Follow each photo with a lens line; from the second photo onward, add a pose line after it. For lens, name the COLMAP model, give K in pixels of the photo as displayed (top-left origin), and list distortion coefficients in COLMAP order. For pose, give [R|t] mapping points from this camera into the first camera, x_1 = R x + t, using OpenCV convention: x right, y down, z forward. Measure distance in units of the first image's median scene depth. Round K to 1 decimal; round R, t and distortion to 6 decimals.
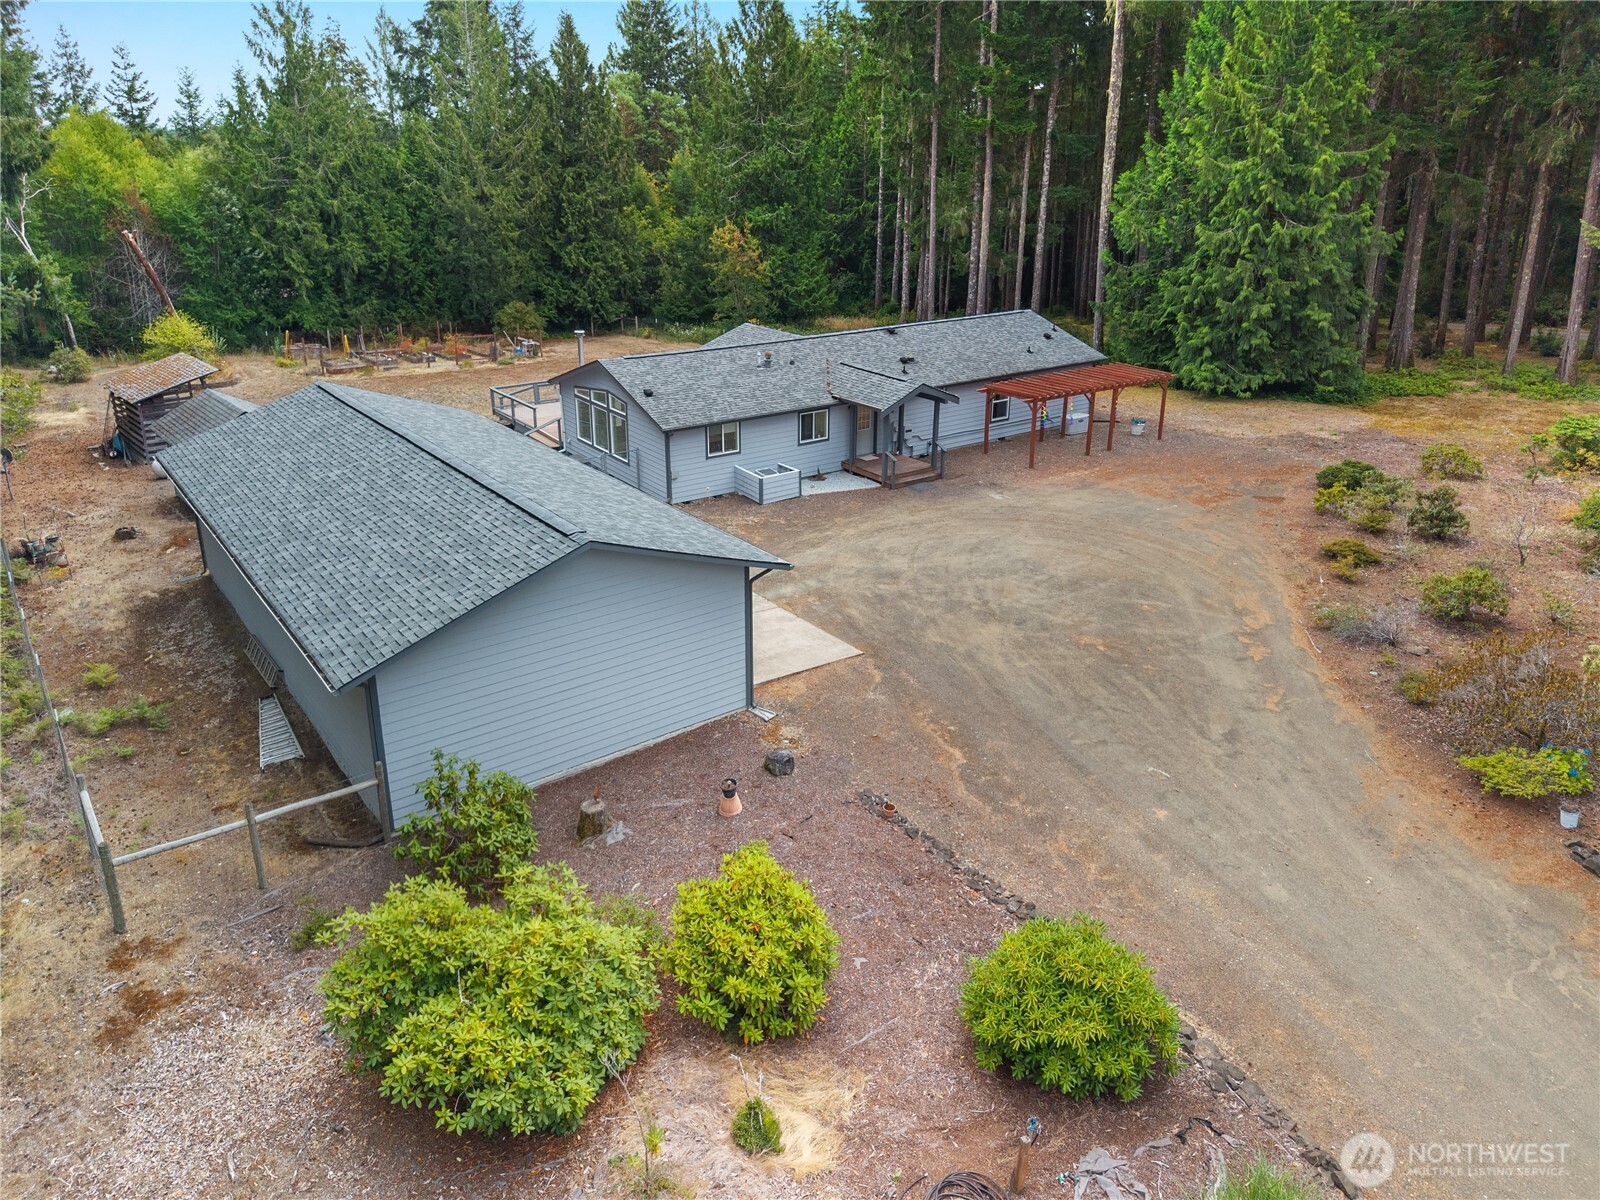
lens RADIAL K [[1075.1, 0, 796.7], [0, 1075.1, 606.8], [0, 0, 1]] dist [0.004872, -0.001816]
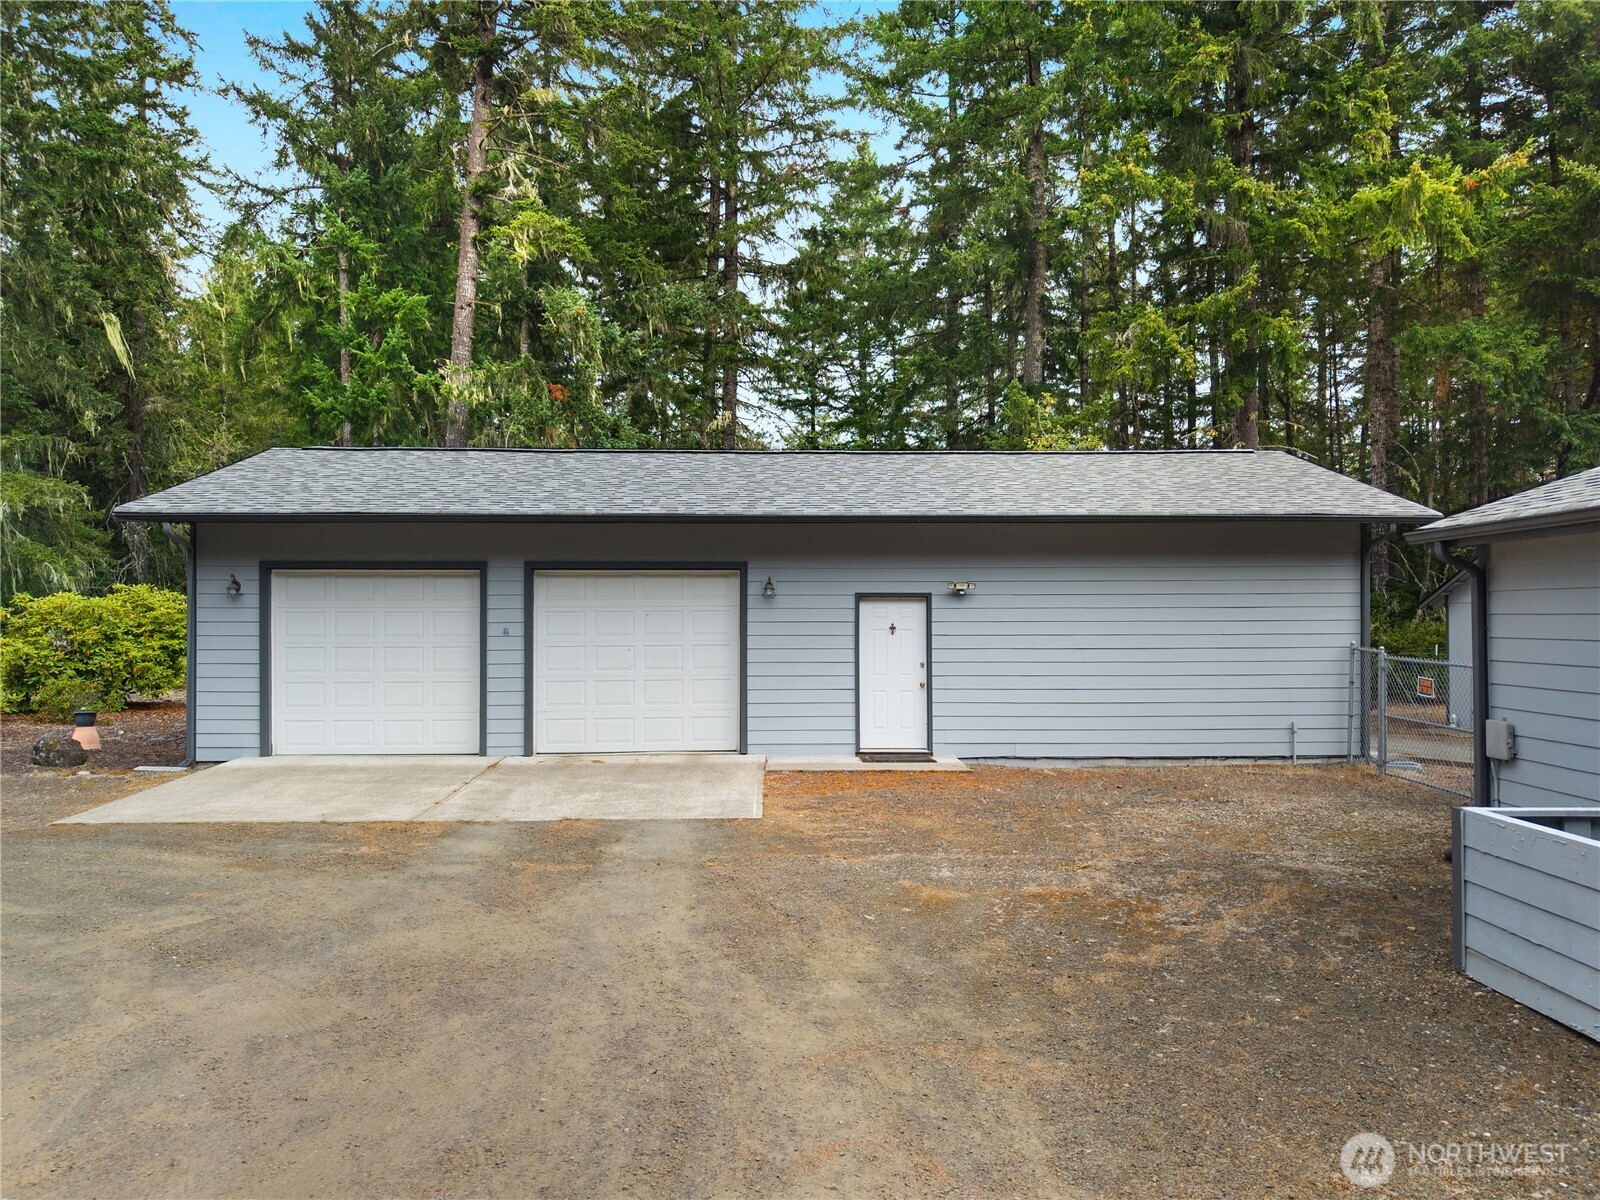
lens RADIAL K [[1075.1, 0, 796.7], [0, 1075.1, 606.8], [0, 0, 1]] dist [0.004872, -0.001816]
pose [[-0.585206, -0.007385, -0.810851, 0.201822], [-0.311560, 0.925250, 0.216431, -0.185588], [0.748642, 0.379285, -0.543763, 1.221877]]
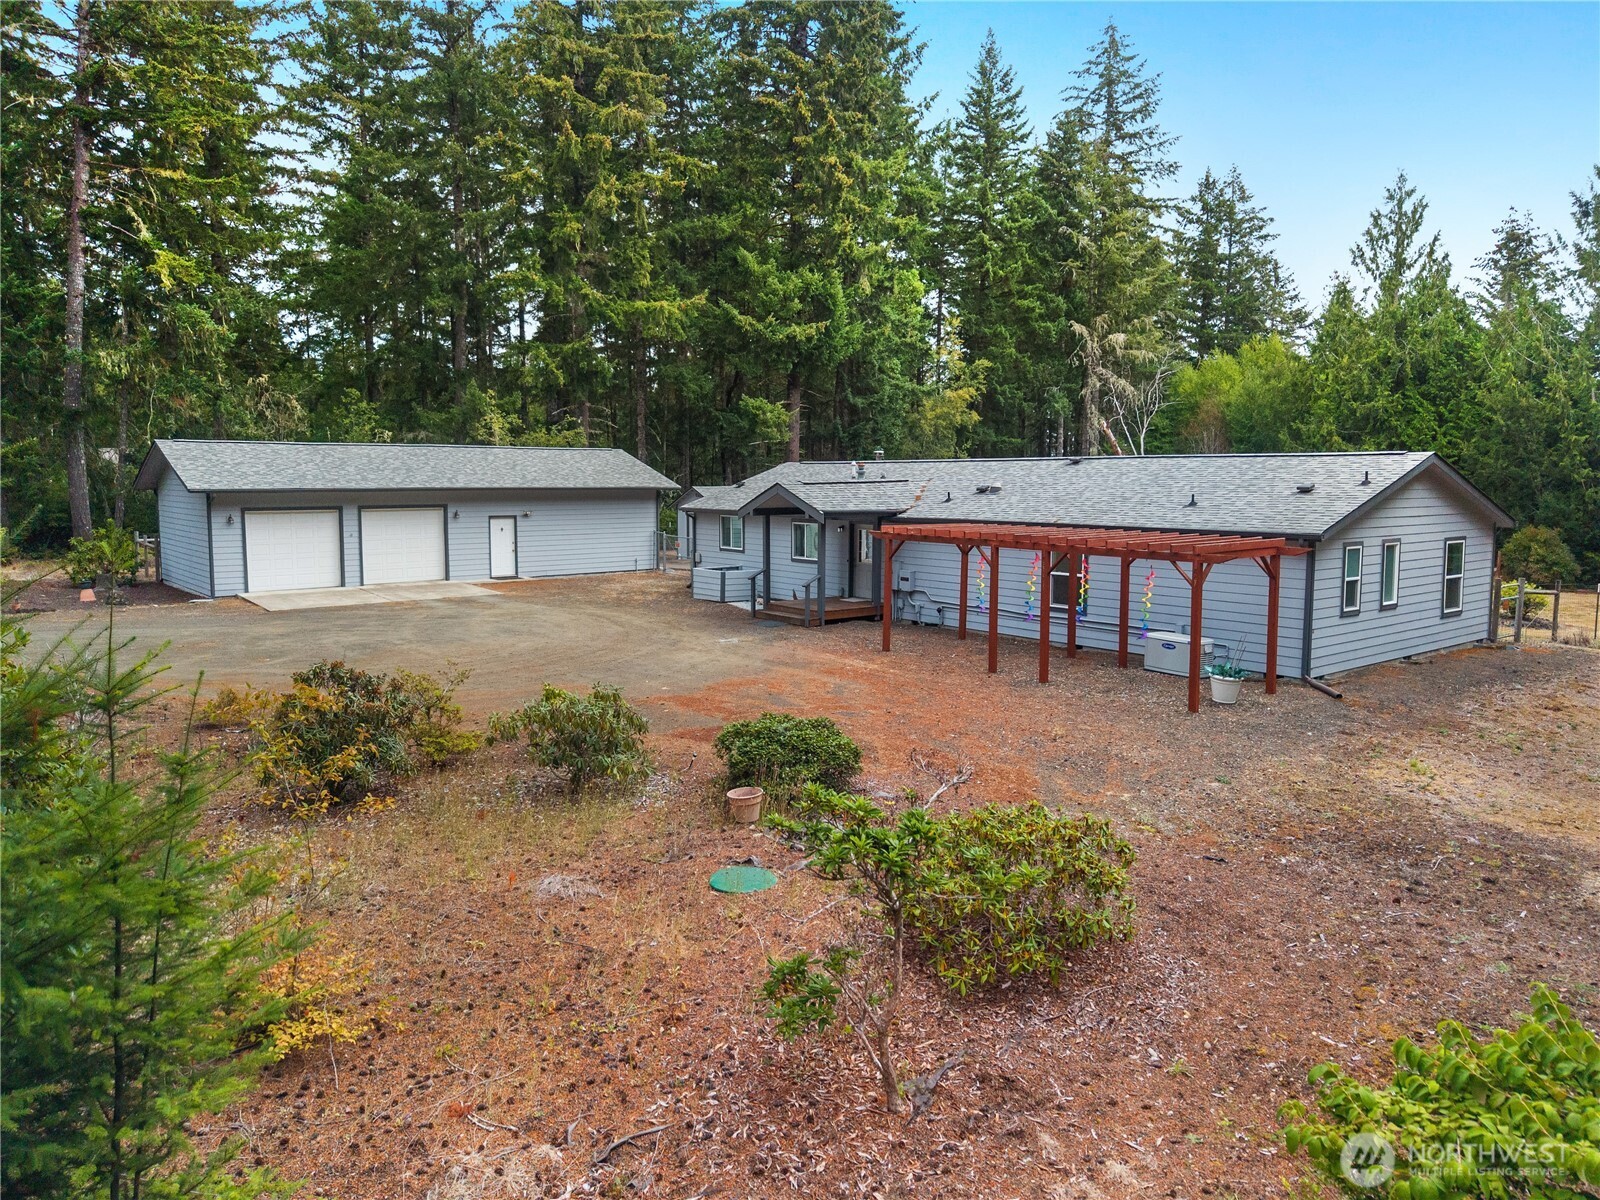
lens RADIAL K [[1075.1, 0, 796.7], [0, 1075.1, 606.8], [0, 0, 1]] dist [0.004872, -0.001816]
pose [[0.050158, 0.119907, -0.991517, 1.048430], [-0.387385, 0.917381, 0.091345, -0.250005], [0.920552, 0.379518, 0.092464, 1.230780]]
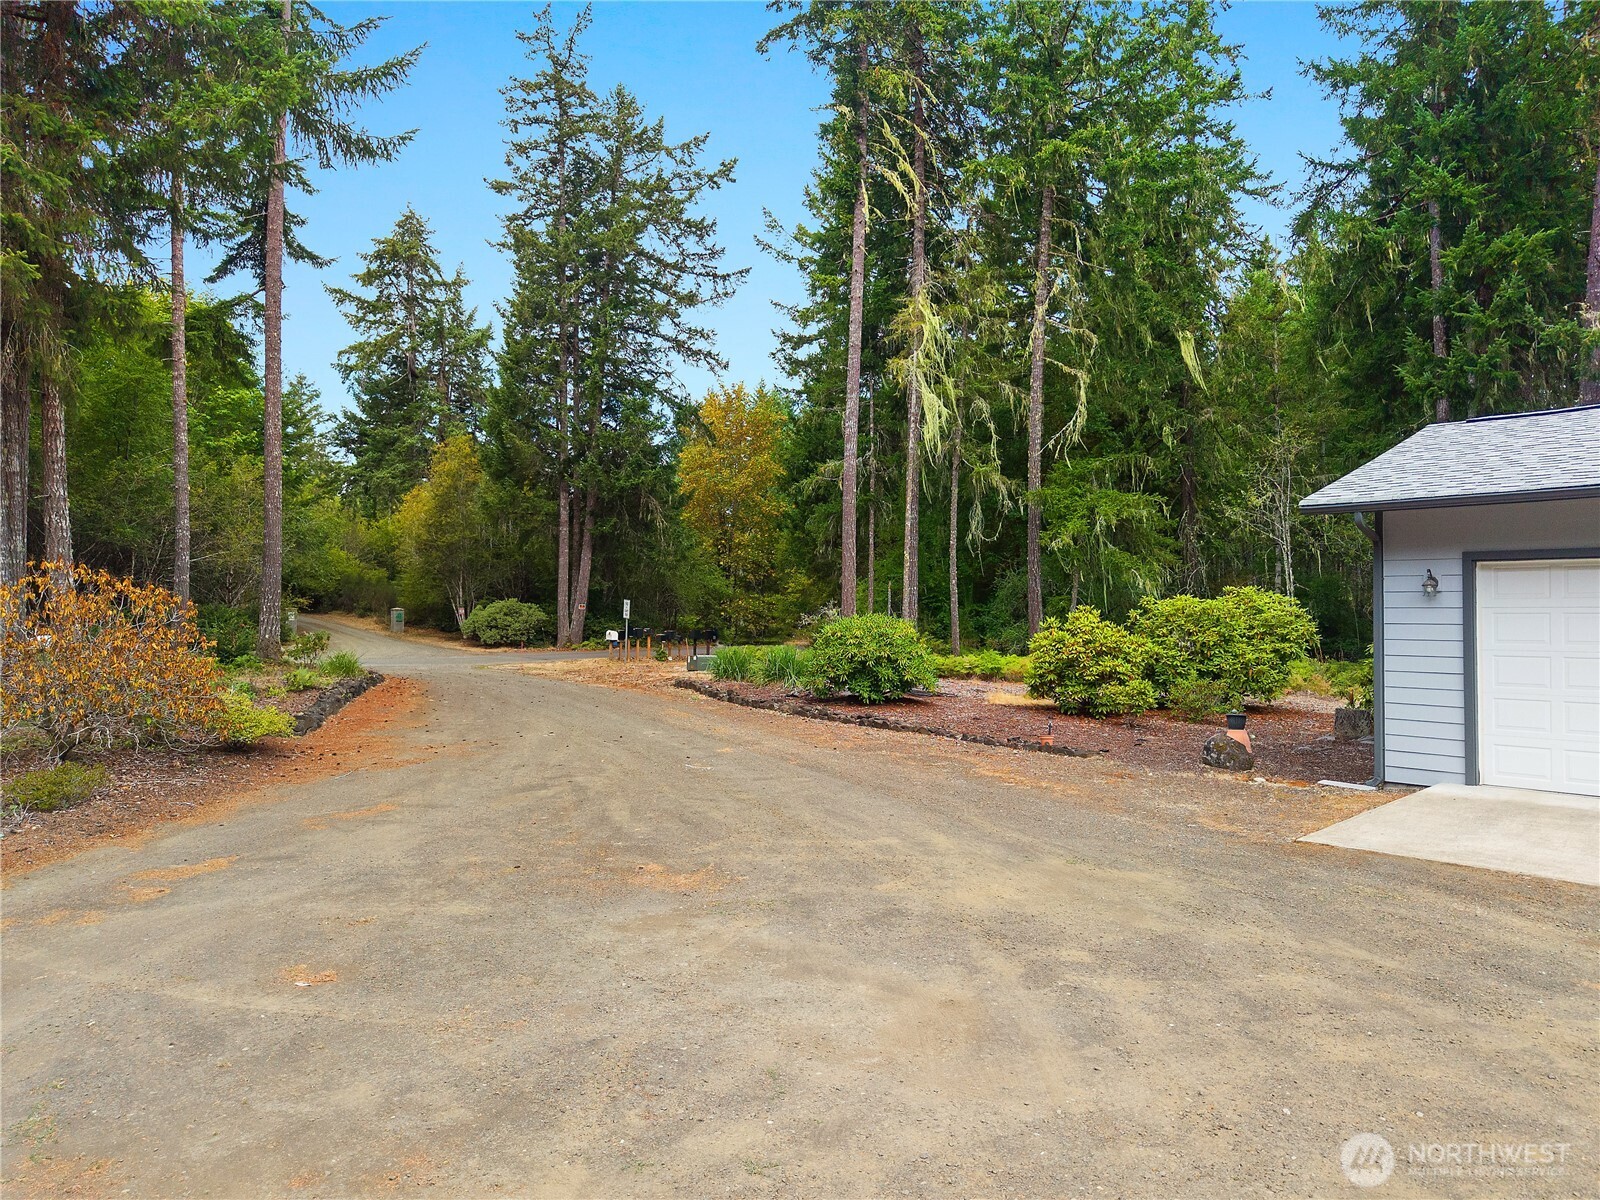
lens RADIAL K [[1075.1, 0, 796.7], [0, 1075.1, 606.8], [0, 0, 1]] dist [0.004872, -0.001816]
pose [[-0.995469, -0.007389, -0.094801, 0.239130], [-0.042312, 0.927257, 0.372026, -0.148192], [0.085156, 0.374351, -0.923368, 1.136906]]
